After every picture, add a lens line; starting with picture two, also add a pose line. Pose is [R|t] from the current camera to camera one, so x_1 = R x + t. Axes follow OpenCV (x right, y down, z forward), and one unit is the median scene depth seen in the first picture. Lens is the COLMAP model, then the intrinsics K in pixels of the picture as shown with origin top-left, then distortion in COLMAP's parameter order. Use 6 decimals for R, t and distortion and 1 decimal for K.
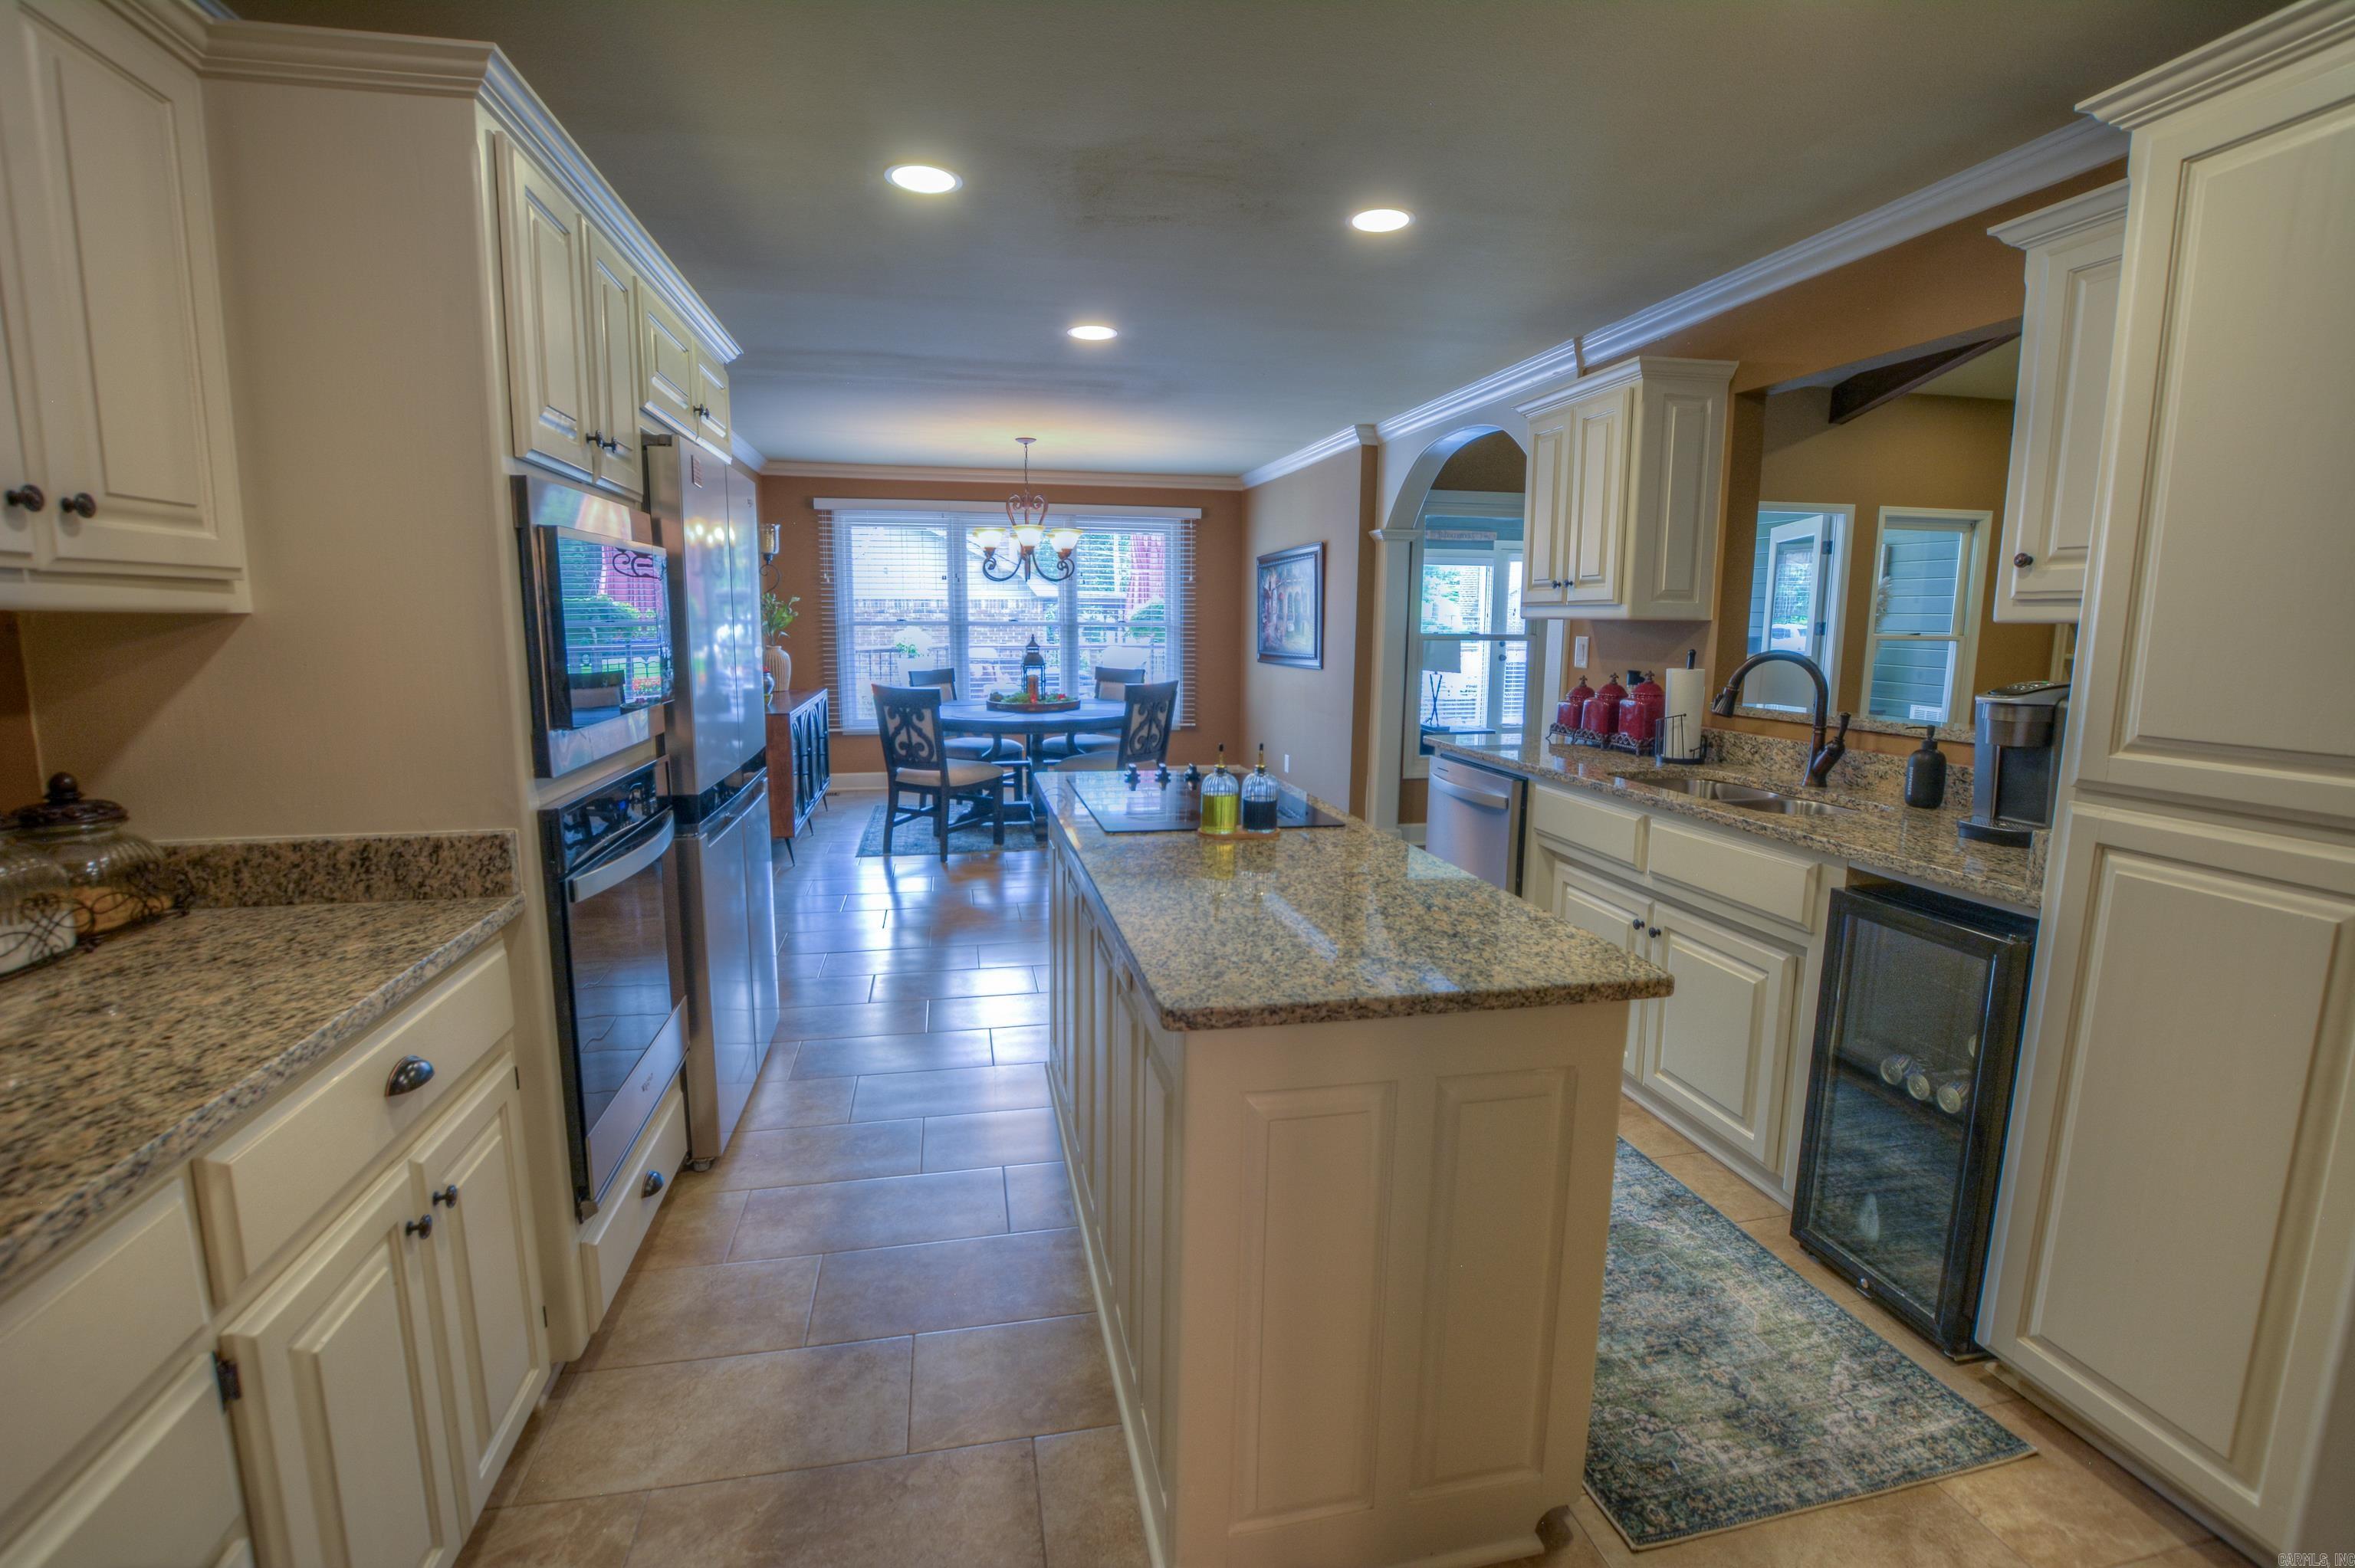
lens RADIAL K [[1040.6, 0, 1172.4], [0, 1040.6, 784.1], [0, 0, 1]] dist [-0.042224, 0.007497]
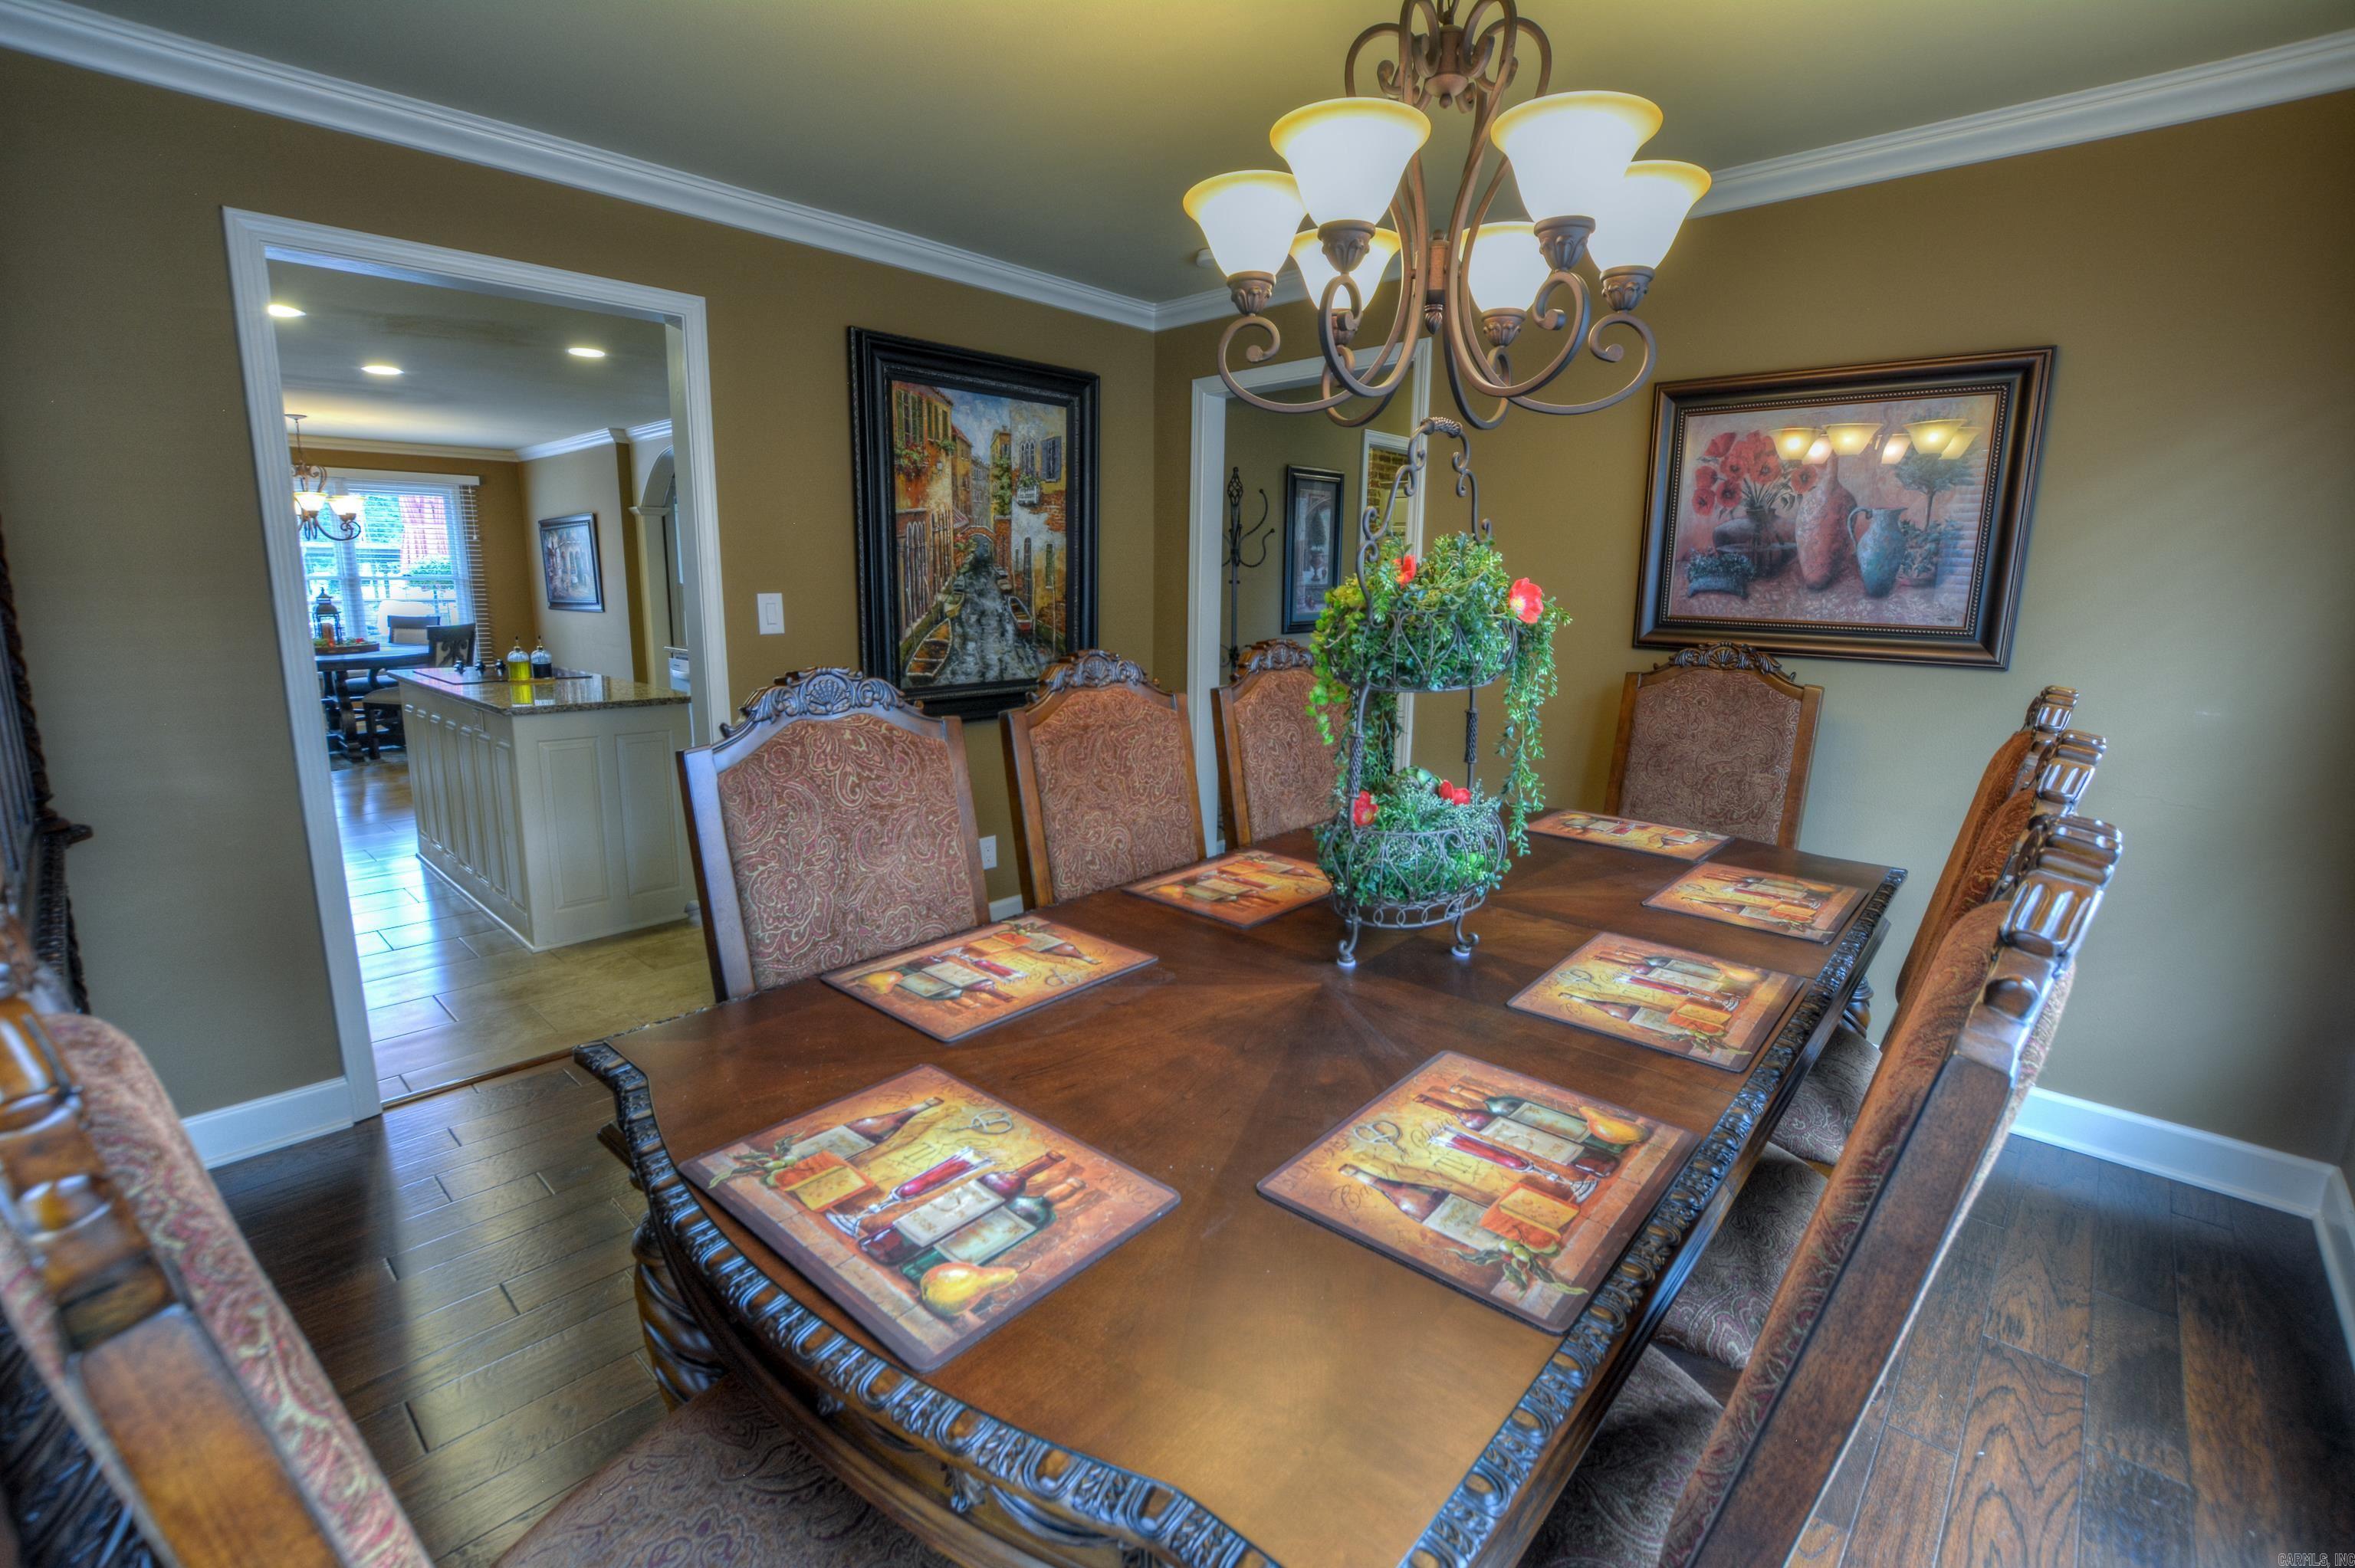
lens RADIAL K [[1040.6, 0, 1172.4], [0, 1040.6, 784.1], [0, 0, 1]] dist [-0.042224, 0.007497]
pose [[0.818306, -0.108938, 0.564365, -0.018903], [0.083476, 0.993989, 0.070830, 0.062369], [-0.568689, -0.010850, 0.822481, -0.401833]]
